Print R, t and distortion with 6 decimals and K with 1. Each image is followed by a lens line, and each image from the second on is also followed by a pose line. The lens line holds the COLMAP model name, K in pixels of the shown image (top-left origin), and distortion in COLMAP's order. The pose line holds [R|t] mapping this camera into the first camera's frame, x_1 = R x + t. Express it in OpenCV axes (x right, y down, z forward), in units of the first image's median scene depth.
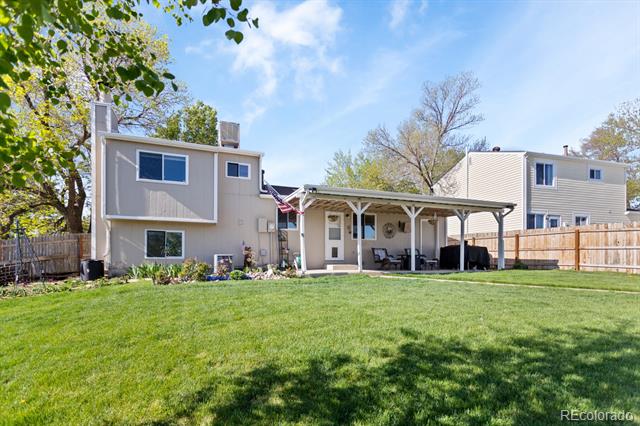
lens RADIAL K [[326.1, 0, 329.6], [0, 326.1, 255.2], [0, 0, 1]] dist [-0.001307, -0.000101]
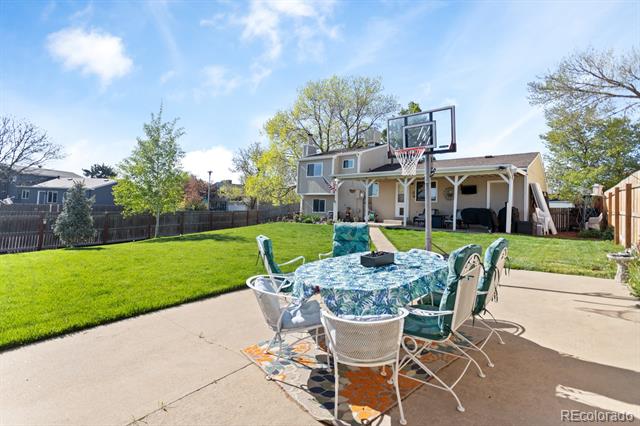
lens RADIAL K [[308.1, 0, 316.4], [0, 308.1, 204.6], [0, 0, 1]] dist [-0.000466, 0.000048]
pose [[0.430613, 0.001996, -0.902534, 1.144571], [-0.017841, 0.999821, -0.006301, -0.025406], [0.902360, 0.018815, 0.430572, 0.123832]]
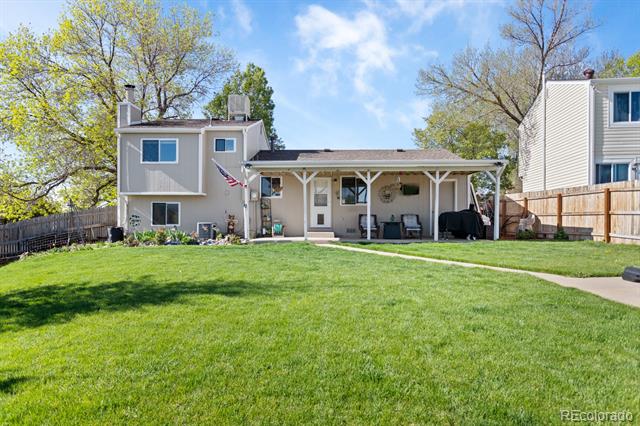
lens RADIAL K [[434.0, 0, 320.0], [0, 434.0, 213.0], [0, 0, 1]] dist [-0.006753, -0.002716]
pose [[0.910395, -0.009038, -0.413641, 0.601554], [0.006803, 0.999953, -0.006876, -0.020169], [0.413684, 0.003446, 0.910414, -0.188311]]
